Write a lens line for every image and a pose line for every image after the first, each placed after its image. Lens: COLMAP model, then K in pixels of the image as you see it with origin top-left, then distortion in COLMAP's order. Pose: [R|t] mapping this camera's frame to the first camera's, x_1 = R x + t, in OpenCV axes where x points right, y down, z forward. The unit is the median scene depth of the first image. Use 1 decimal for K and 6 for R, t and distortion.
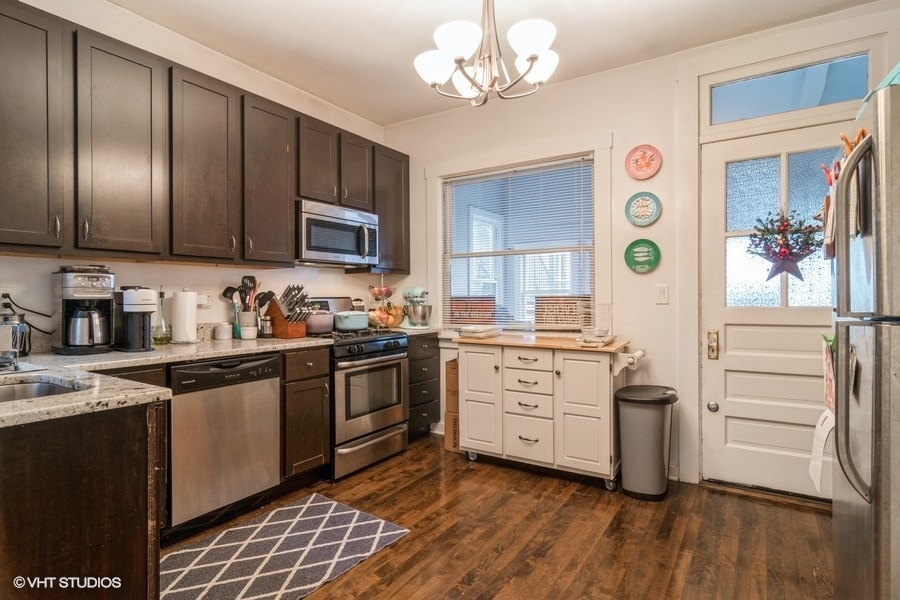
lens RADIAL K [[476.3, 0, 446.3], [0, 476.3, 298.6], [0, 0, 1]] dist [-0.005811, 0.003090]
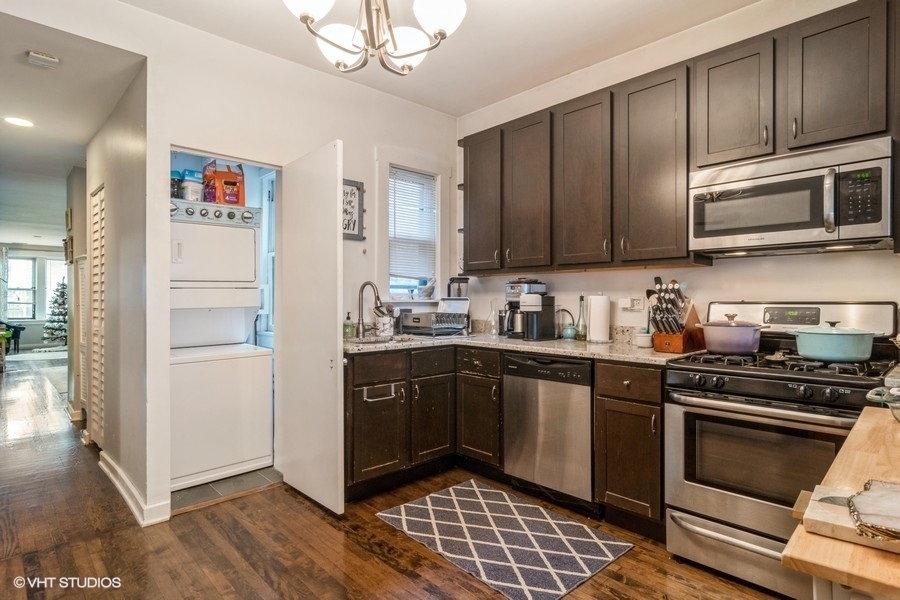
lens RADIAL K [[476.3, 0, 444.9], [0, 476.3, 298.3], [0, 0, 1]] dist [-0.005811, 0.003090]
pose [[-0.229602, 0.001781, -0.973283, 0.635533], [-0.004199, 0.999987, 0.002820, -0.009851], [0.973276, 0.004734, -0.229591, 0.957293]]
